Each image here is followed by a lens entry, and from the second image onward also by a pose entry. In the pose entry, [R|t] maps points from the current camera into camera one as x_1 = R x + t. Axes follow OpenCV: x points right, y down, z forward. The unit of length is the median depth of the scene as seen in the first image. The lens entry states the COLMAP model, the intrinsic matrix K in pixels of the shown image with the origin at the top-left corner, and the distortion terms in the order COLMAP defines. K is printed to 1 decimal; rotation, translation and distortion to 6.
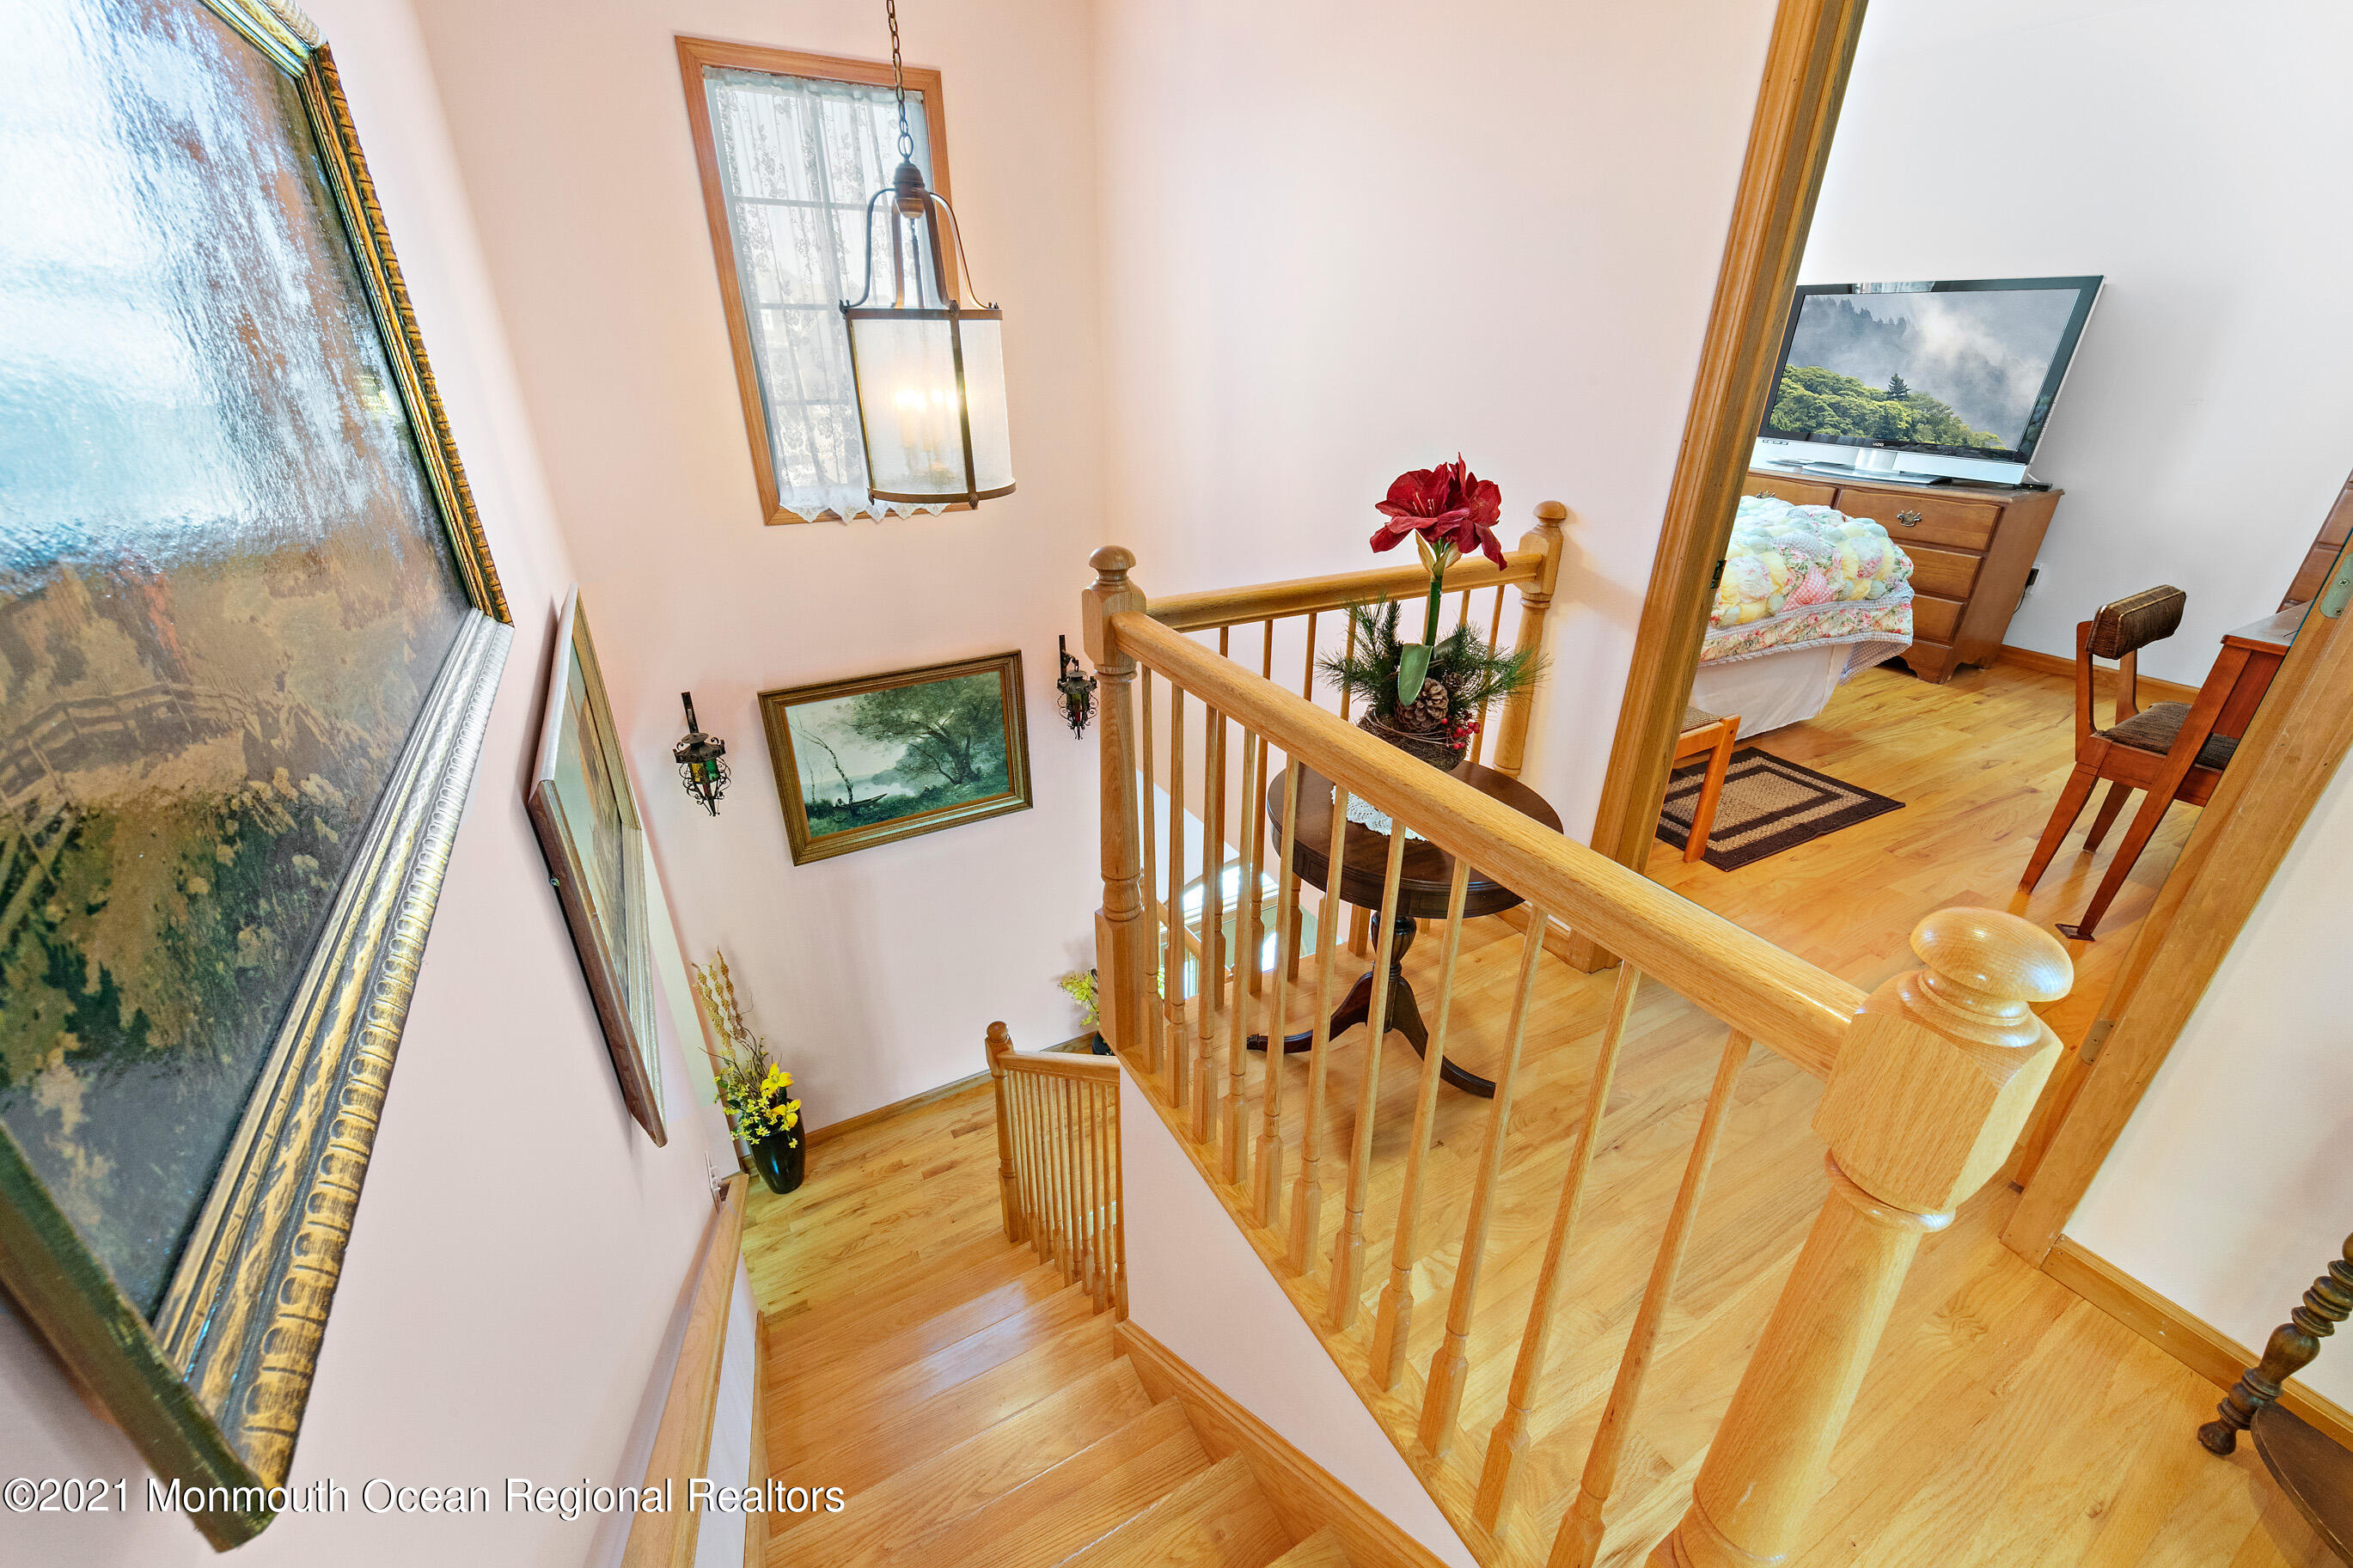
lens RADIAL K [[917.1, 0, 1181.9], [0, 917.1, 774.4], [0, 0, 1]] dist [0.001992, 0.000262]
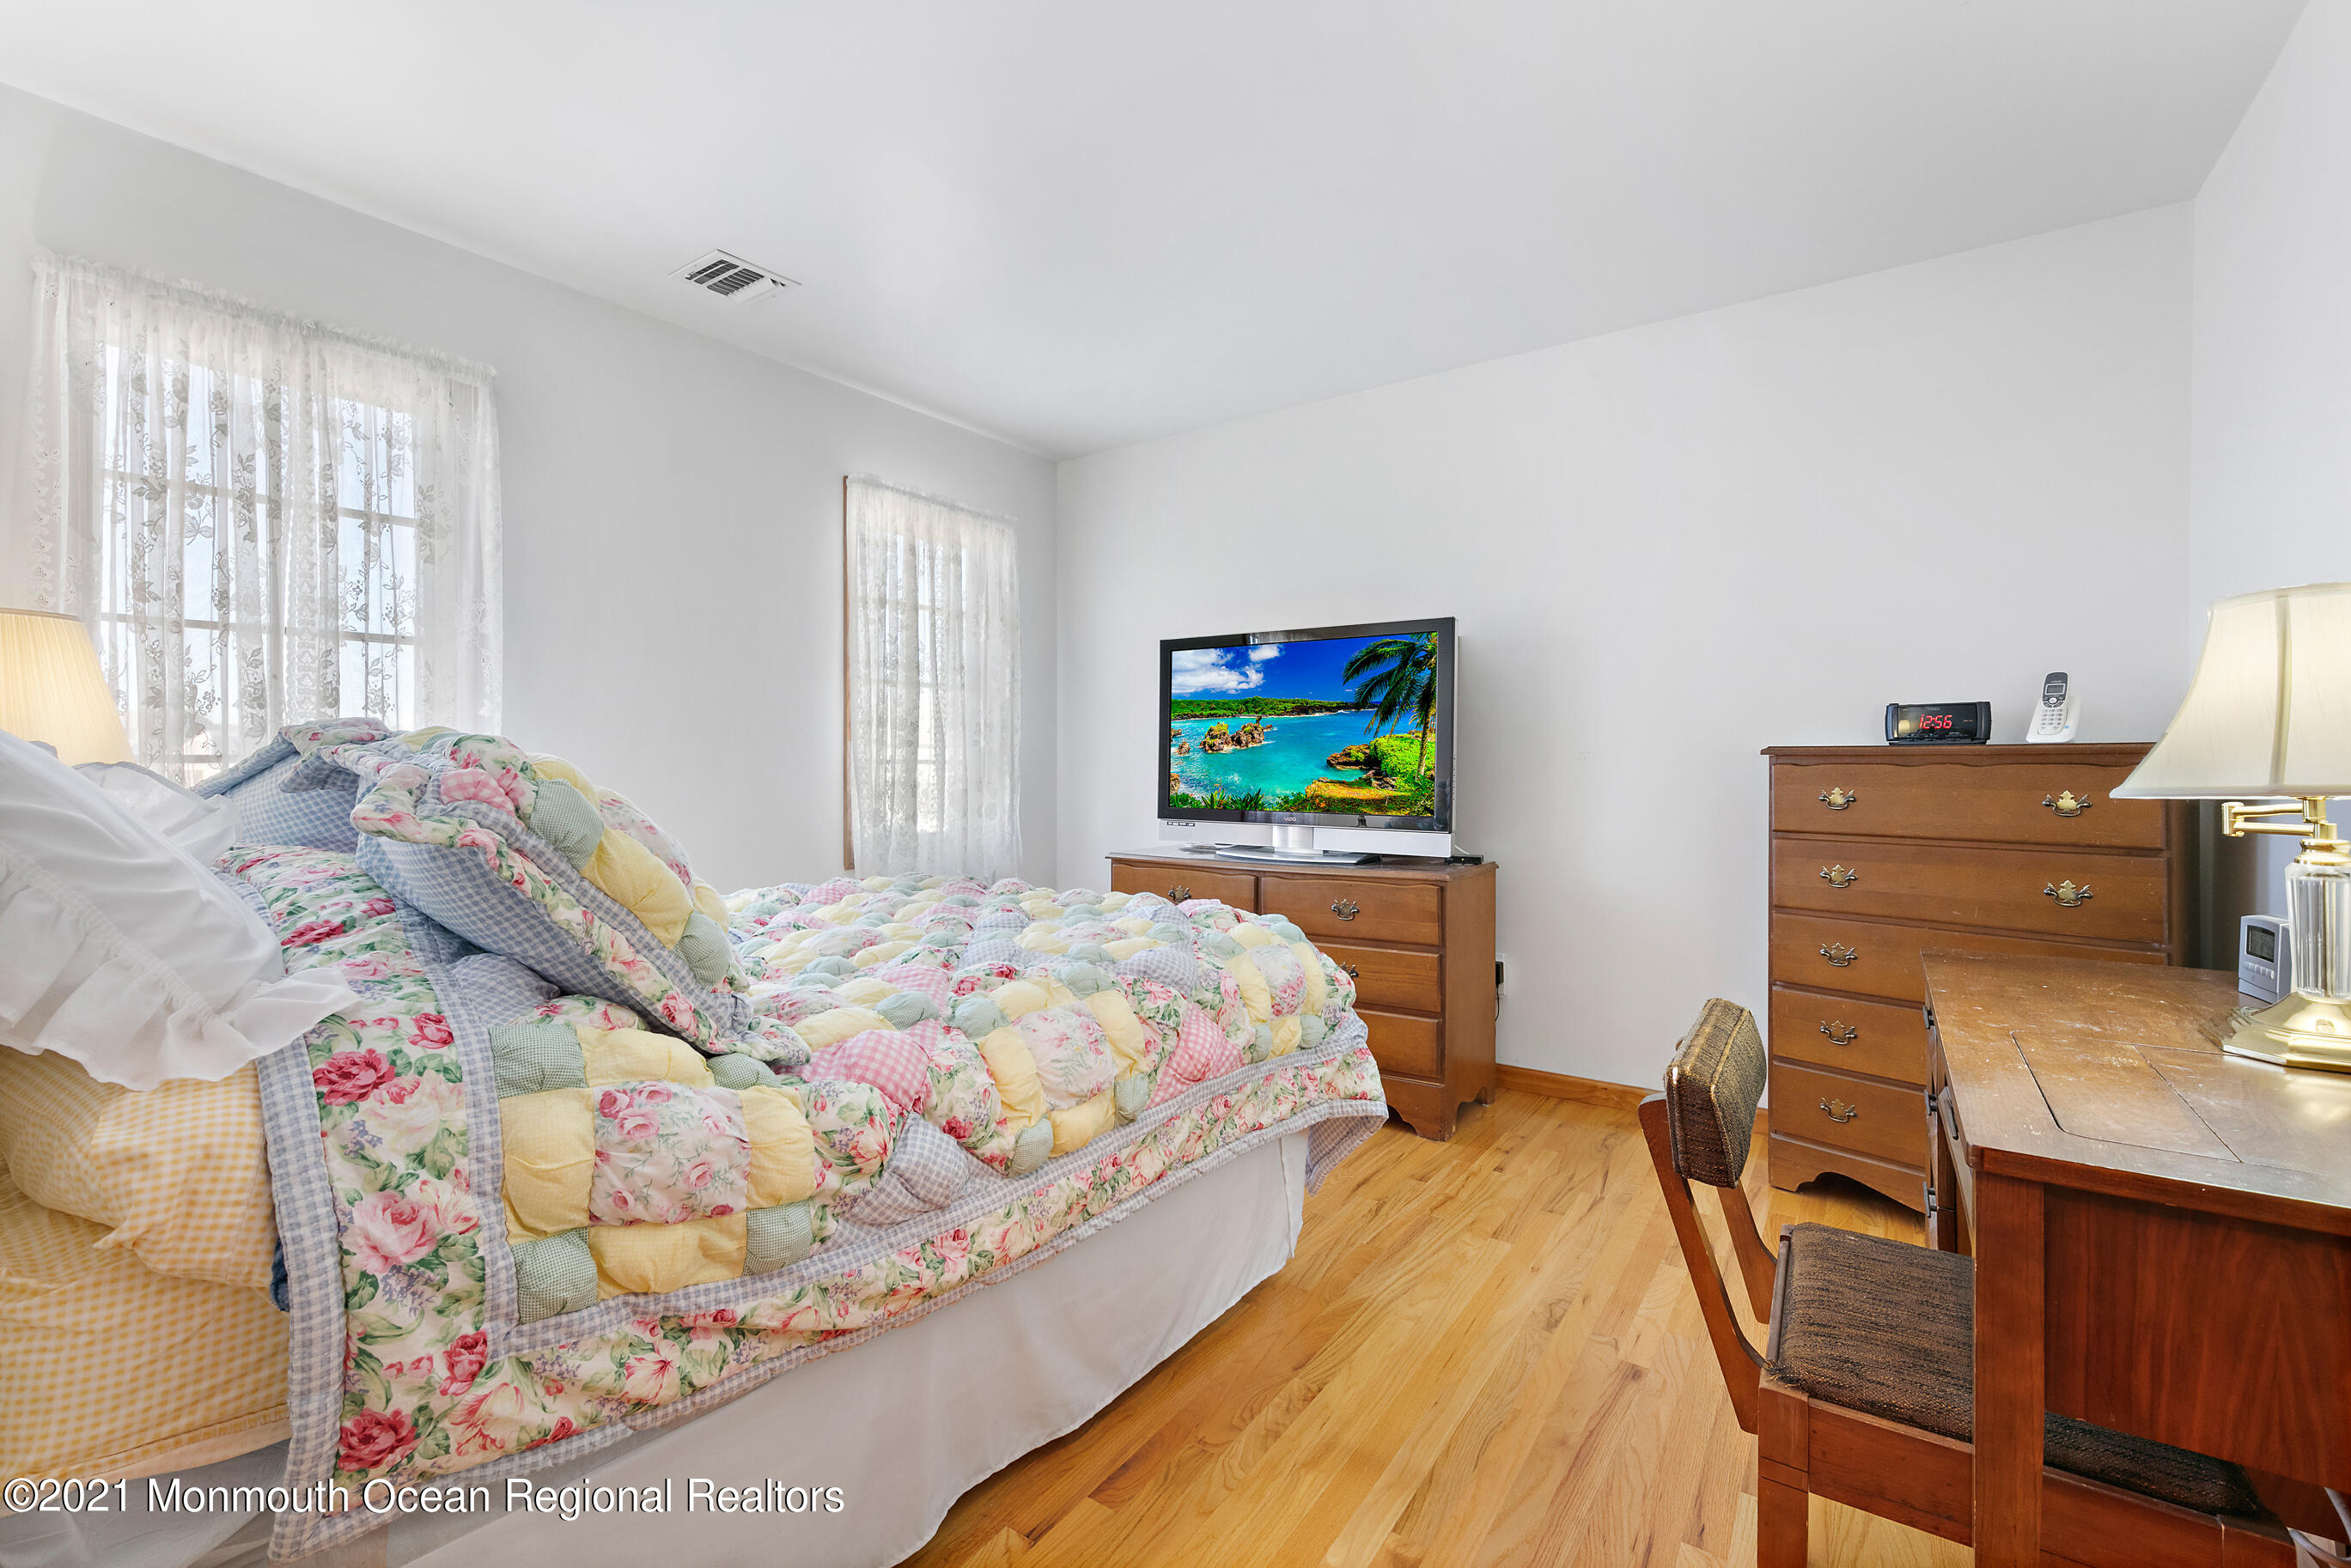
lens RADIAL K [[1005.9, 0, 1175.5], [0, 1005.9, 784.0], [0, 0, 1]] dist [0.001352, 0.000038]
pose [[0.899452, -0.011485, 0.436869, 0.385202], [0.192230, 0.908151, -0.371900, -0.117572], [-0.392471, 0.418485, 0.819046, 0.428260]]
